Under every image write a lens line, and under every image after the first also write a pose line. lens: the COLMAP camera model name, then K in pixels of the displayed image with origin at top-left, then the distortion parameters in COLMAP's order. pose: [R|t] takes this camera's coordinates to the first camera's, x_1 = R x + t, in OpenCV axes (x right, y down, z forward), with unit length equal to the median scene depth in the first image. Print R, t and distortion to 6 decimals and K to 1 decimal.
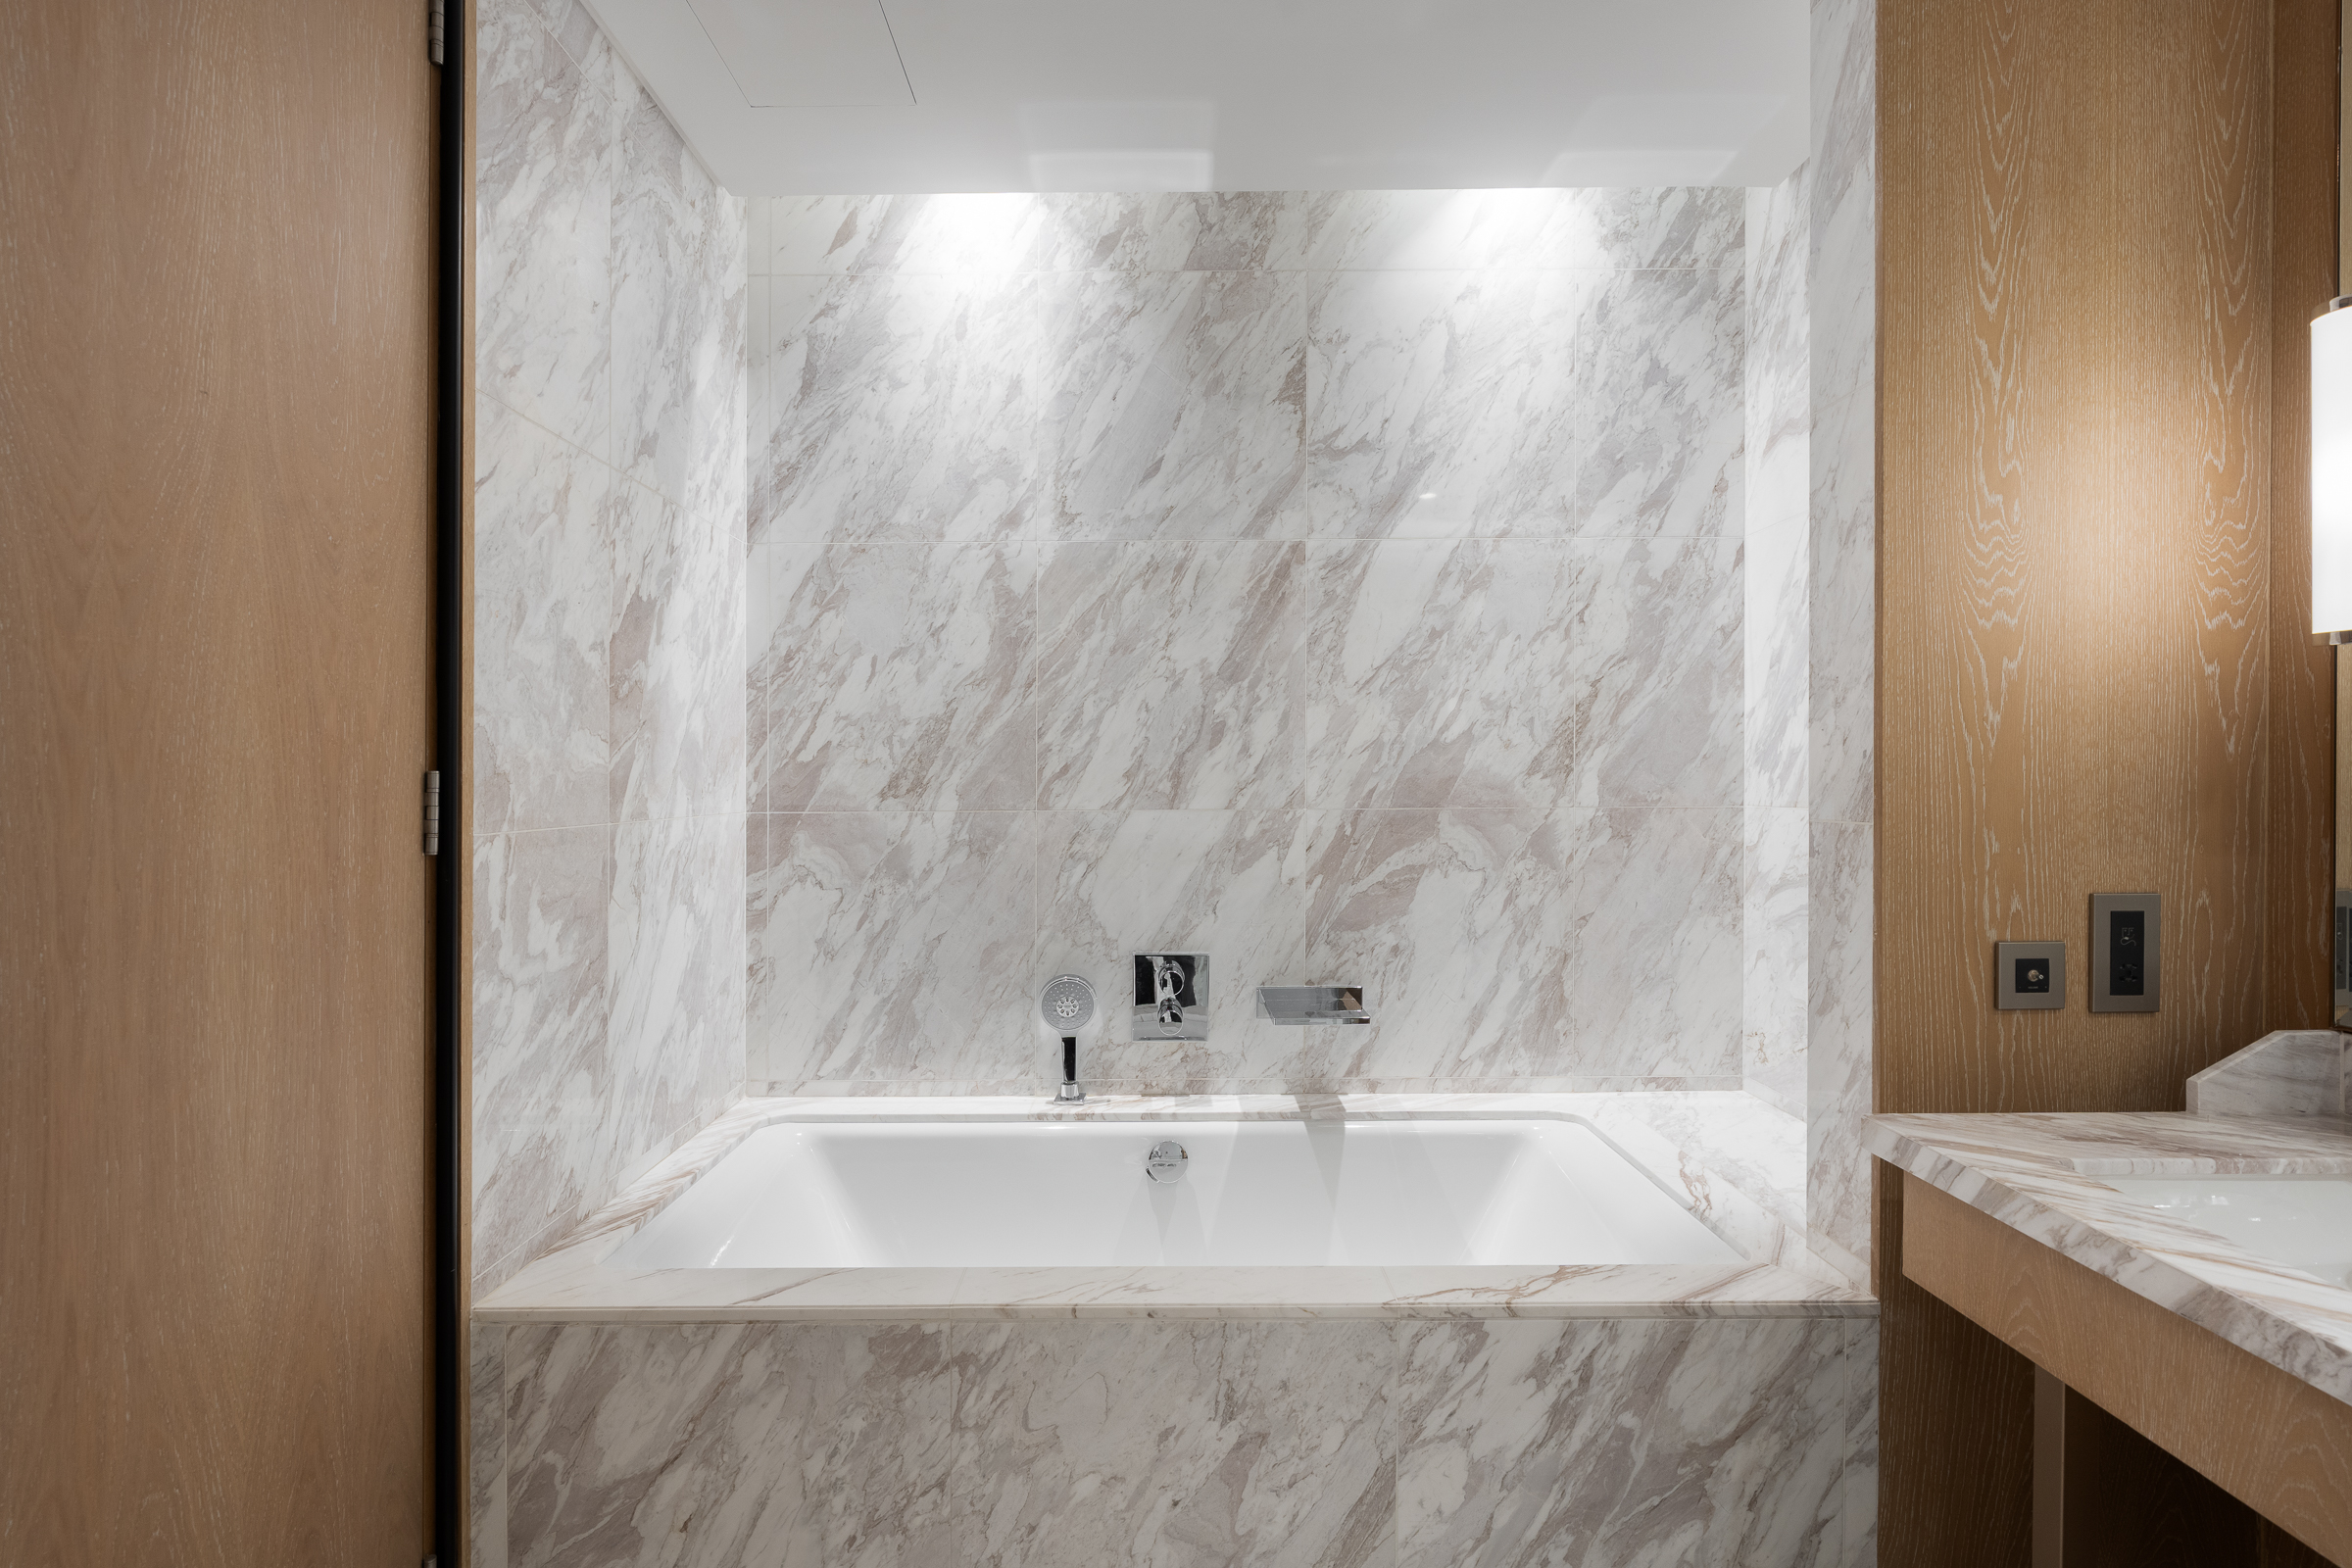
lens RADIAL K [[1080.1, 0, 1176.7], [0, 1080.1, 780.8], [0, 0, 1]] dist [-0.008068, -0.000275]
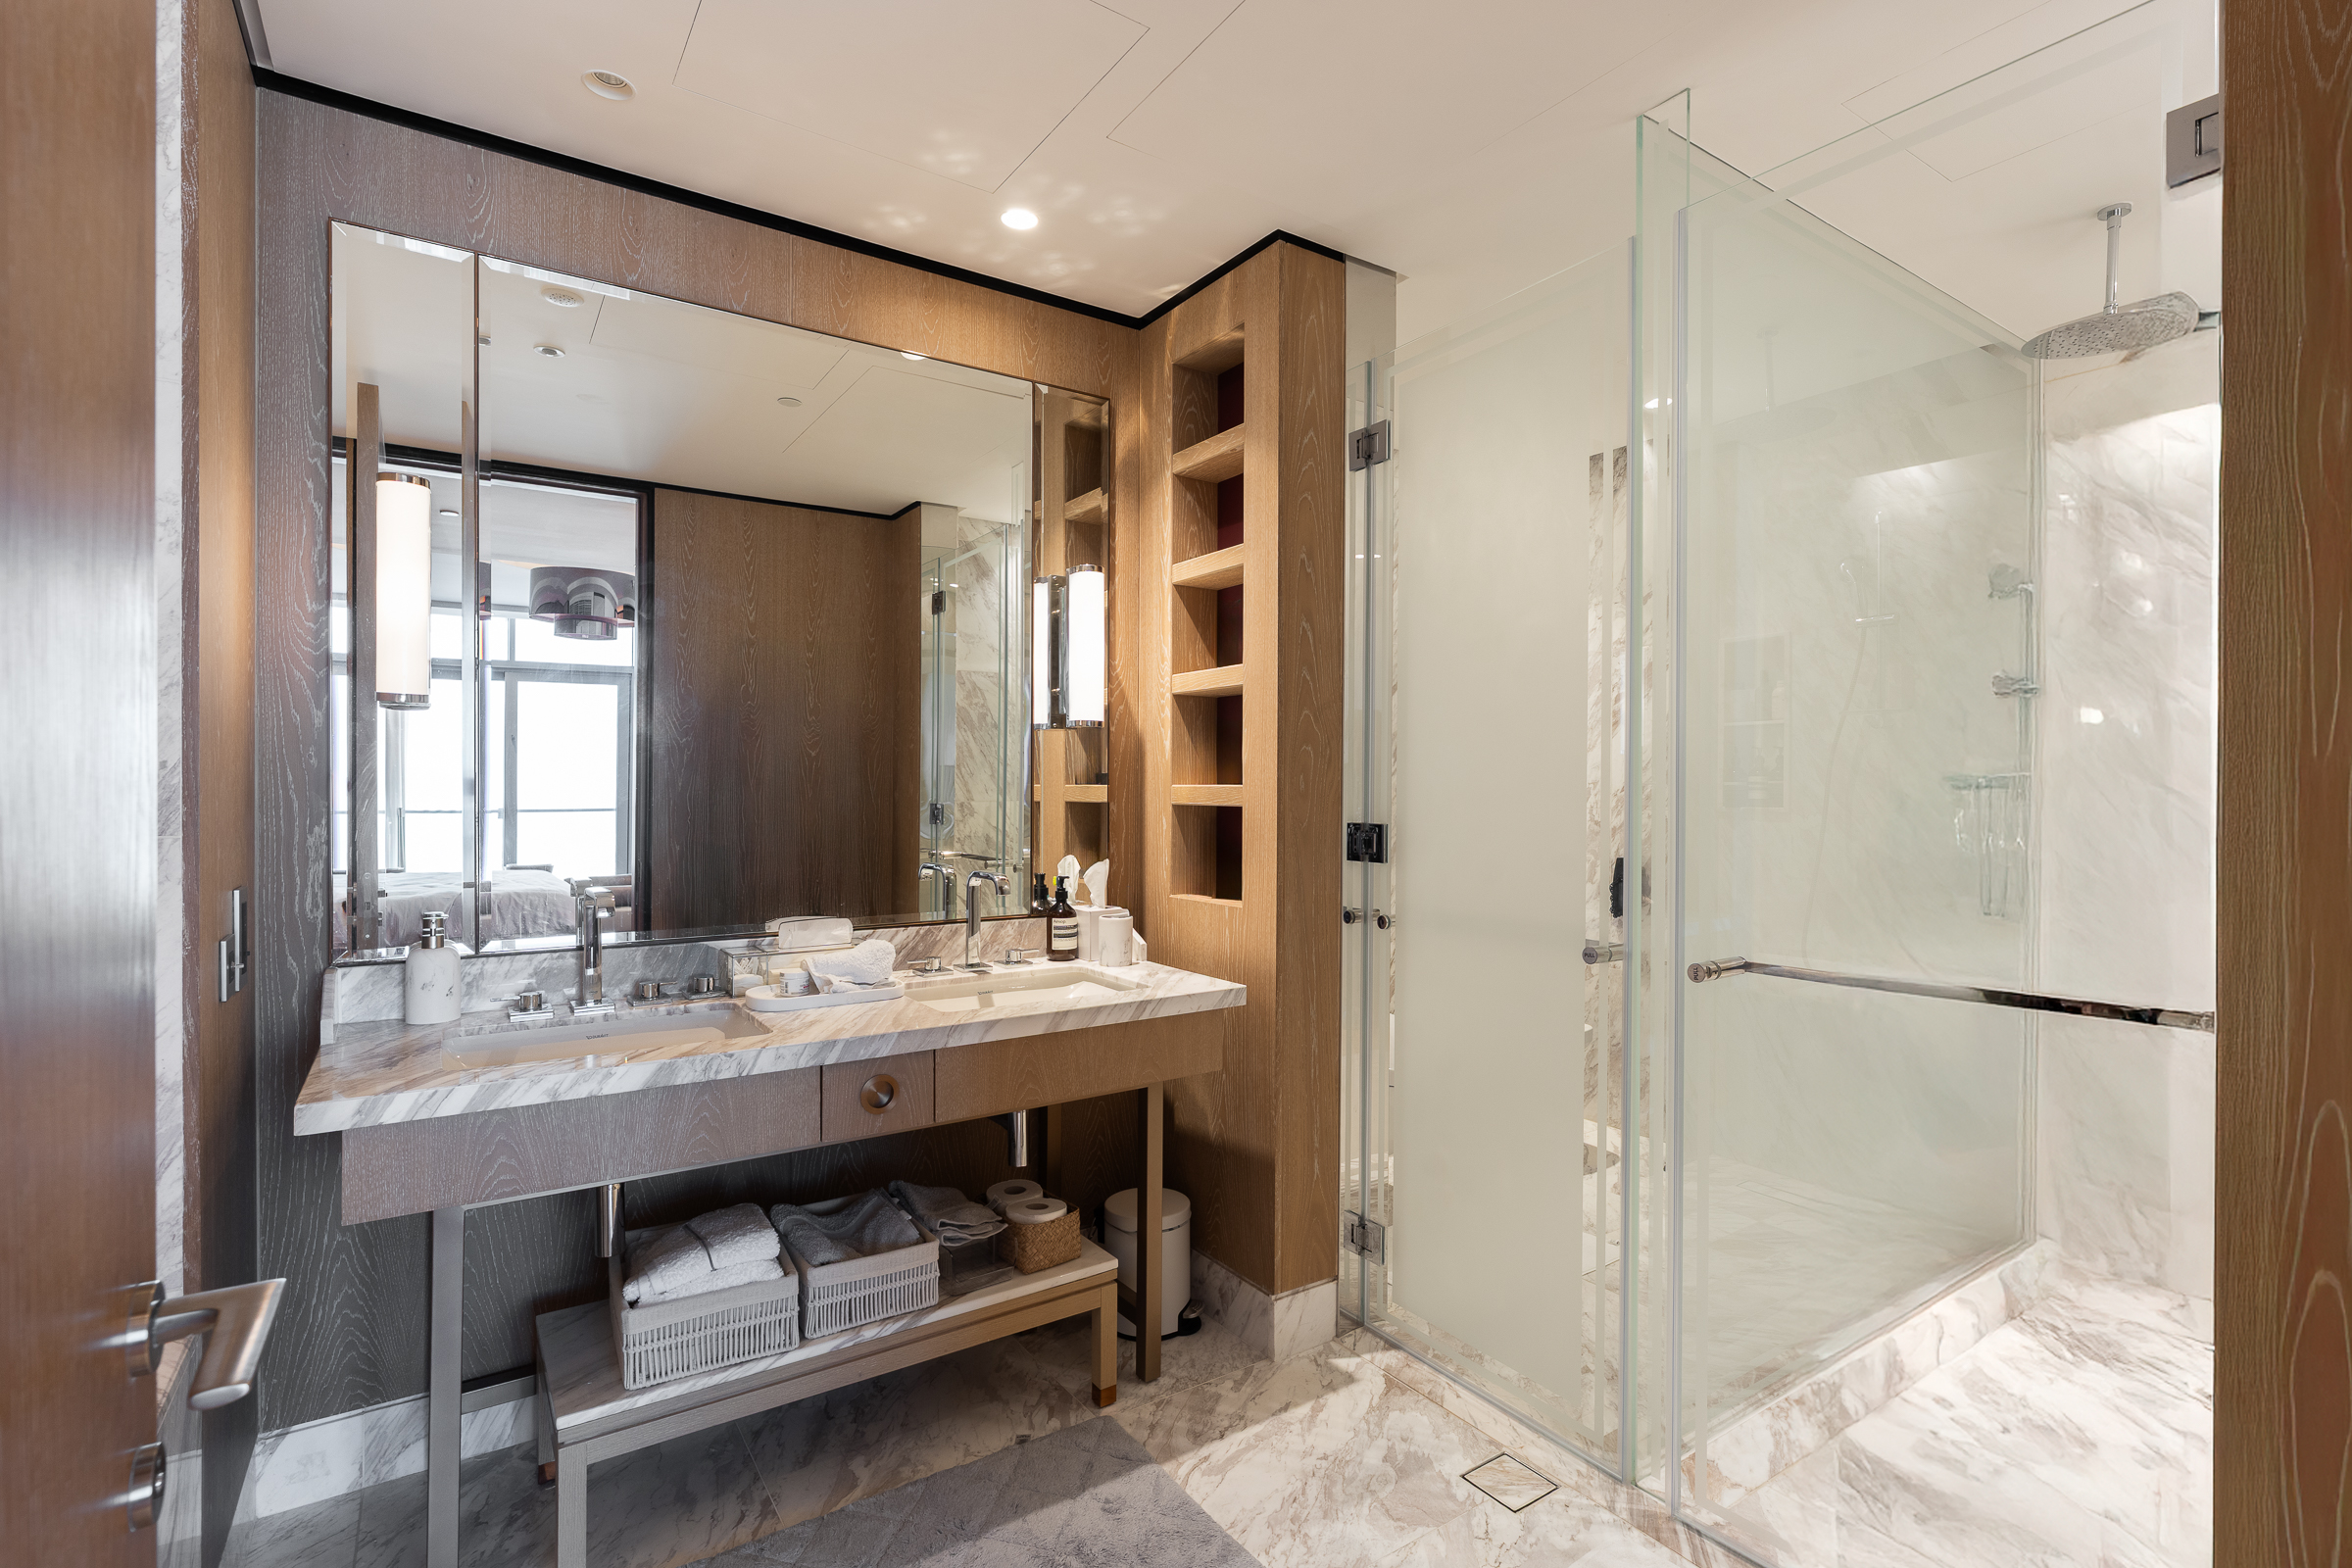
lens RADIAL K [[1080.1, 0, 1175.6], [0, 1080.1, 794.5], [0, 0, 1]] dist [-0.008068, -0.000275]
pose [[-0.559278, 0.001815, 0.828978, -0.687153], [-0.000434, 0.999997, -0.002482, 0.005104], [-0.828980, -0.001748, -0.559275, 0.822140]]
